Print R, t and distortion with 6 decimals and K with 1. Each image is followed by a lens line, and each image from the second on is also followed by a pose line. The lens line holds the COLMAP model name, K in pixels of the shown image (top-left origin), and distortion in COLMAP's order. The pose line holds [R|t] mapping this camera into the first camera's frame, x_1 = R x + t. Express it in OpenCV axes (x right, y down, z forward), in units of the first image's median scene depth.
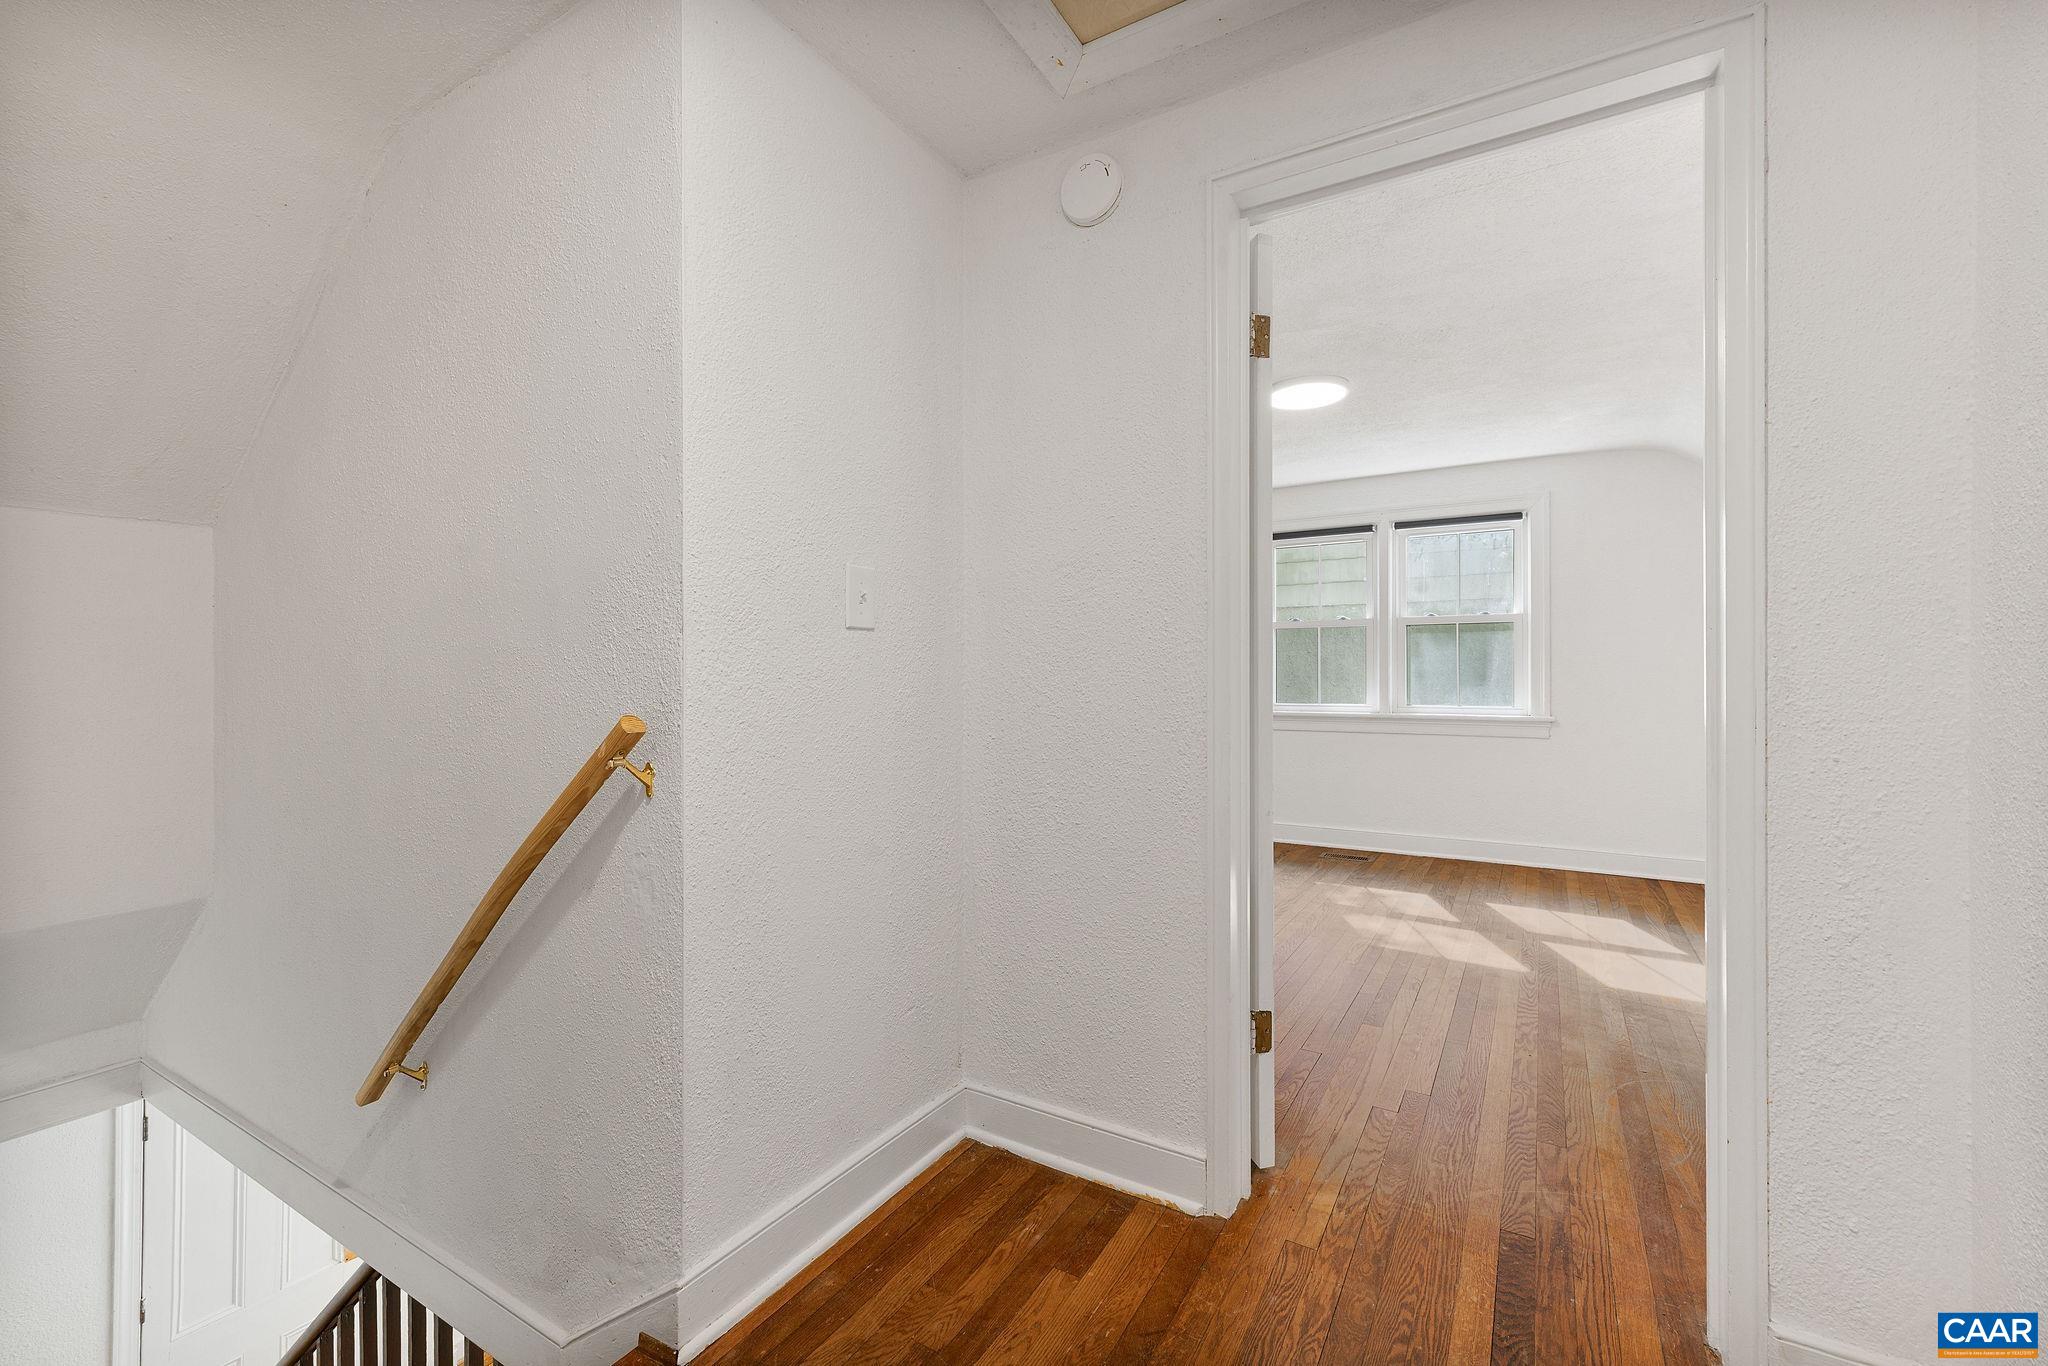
lens RADIAL K [[845.6, 0, 1037.3], [0, 845.6, 672.9], [0, 0, 1]] dist [0.001458, -0.000214]
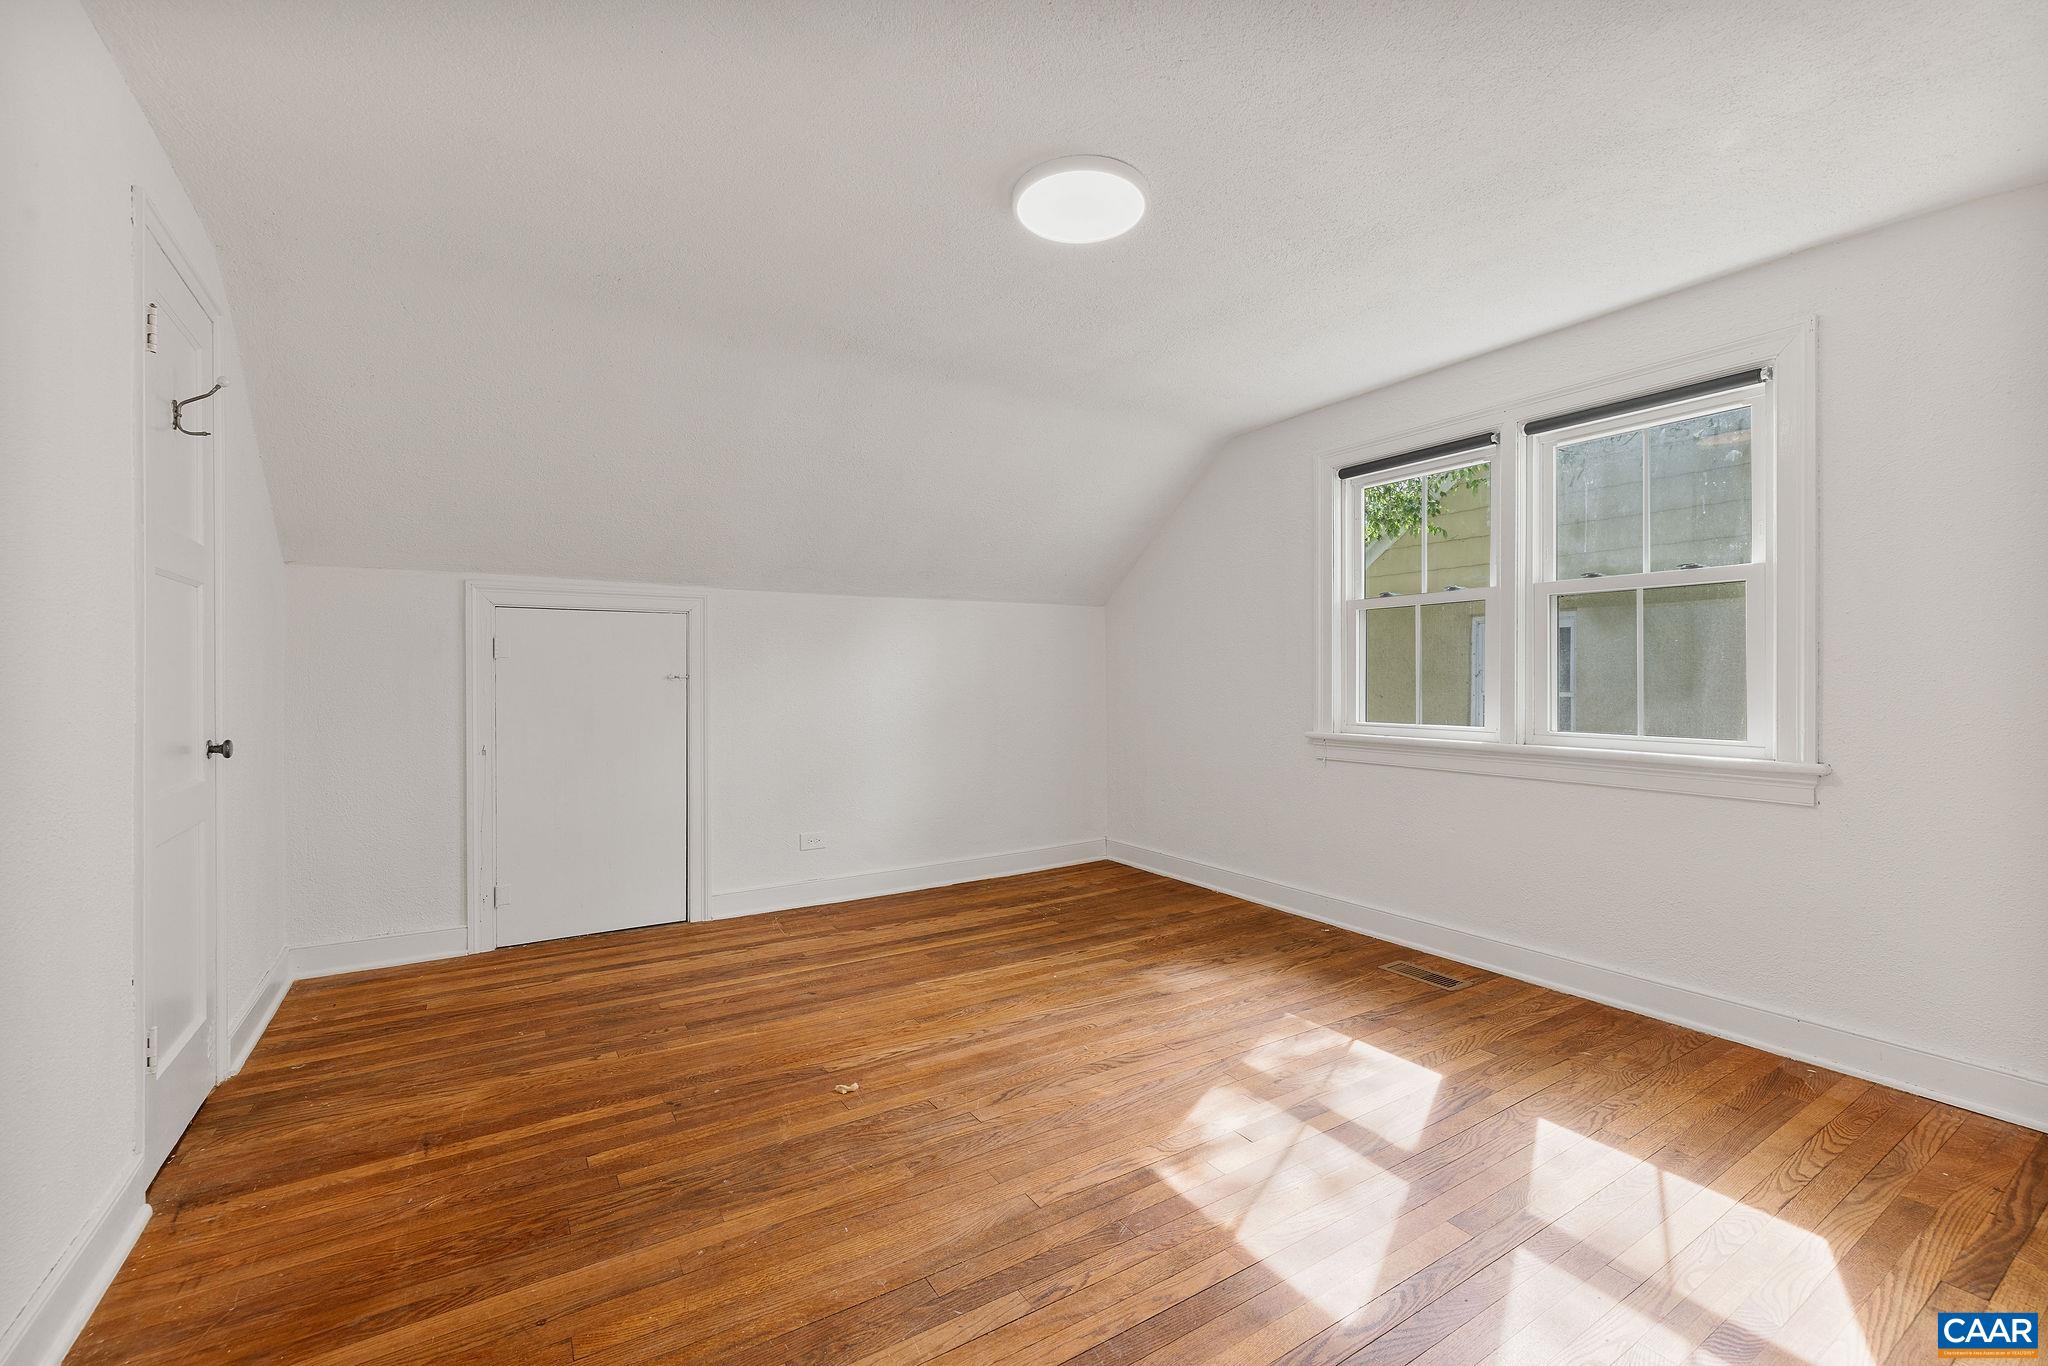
lens RADIAL K [[845.6, 0, 1019.4], [0, 845.6, 680.3], [0, 0, 1]] dist [0.001458, -0.000214]
pose [[0.890140, 0.002620, -0.455680, 0.396085], [0.003174, 0.999924, 0.011950, -0.005831], [0.455677, -0.012083, 0.890063, 0.320229]]
